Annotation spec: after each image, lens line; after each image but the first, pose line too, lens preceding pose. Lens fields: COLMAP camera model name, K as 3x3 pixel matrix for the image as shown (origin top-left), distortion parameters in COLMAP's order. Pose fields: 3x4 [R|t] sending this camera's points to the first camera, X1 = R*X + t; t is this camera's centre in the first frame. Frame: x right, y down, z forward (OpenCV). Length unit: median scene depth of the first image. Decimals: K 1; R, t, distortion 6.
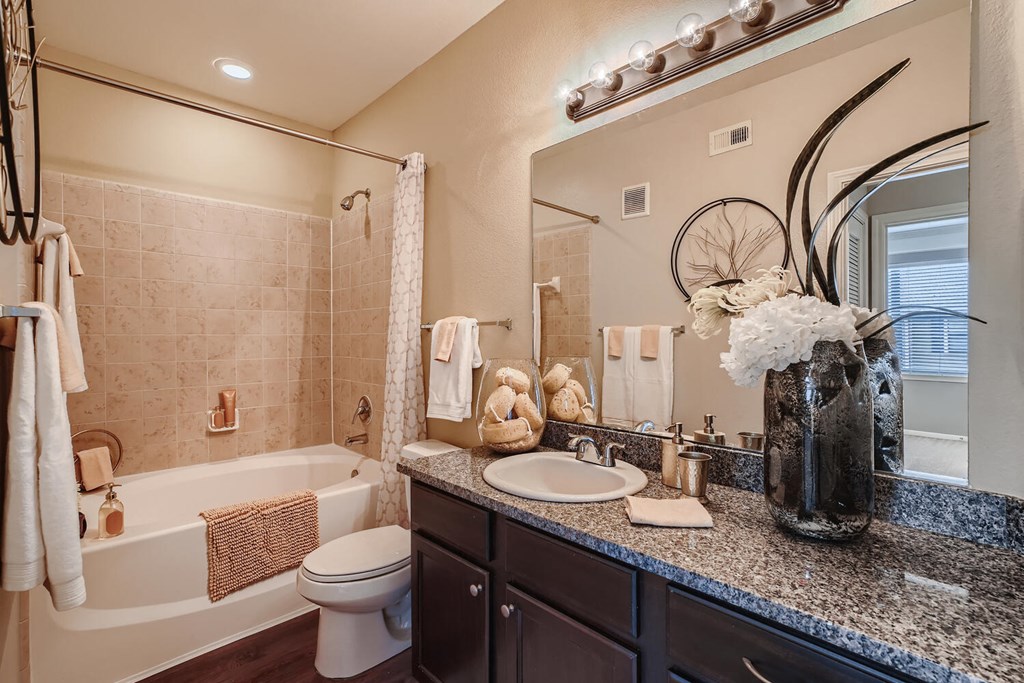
lens RADIAL K [[471.3, 0, 506.6], [0, 471.3, 336.1], [0, 0, 1]] dist [-0.028535, 0.020533]
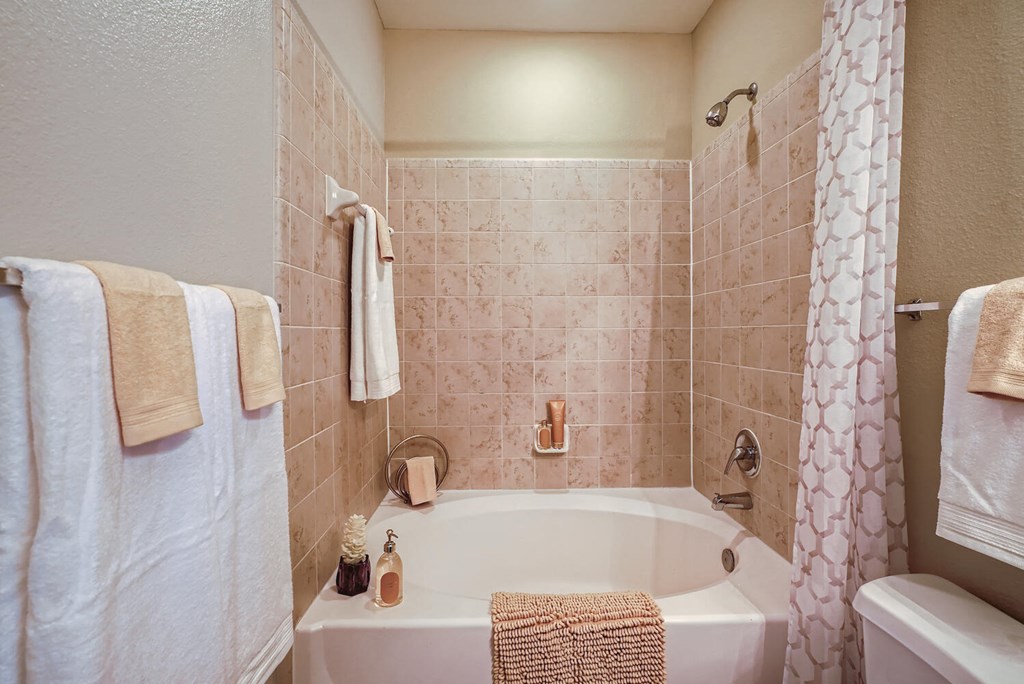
lens RADIAL K [[471.3, 0, 506.6], [0, 471.3, 336.6], [0, 0, 1]] dist [-0.028535, 0.020533]
pose [[0.746770, 0.007145, -0.665044, -0.143961], [0.000669, 0.999934, 0.011494, 0.001044], [0.665082, -0.009028, 0.746716, 0.376508]]
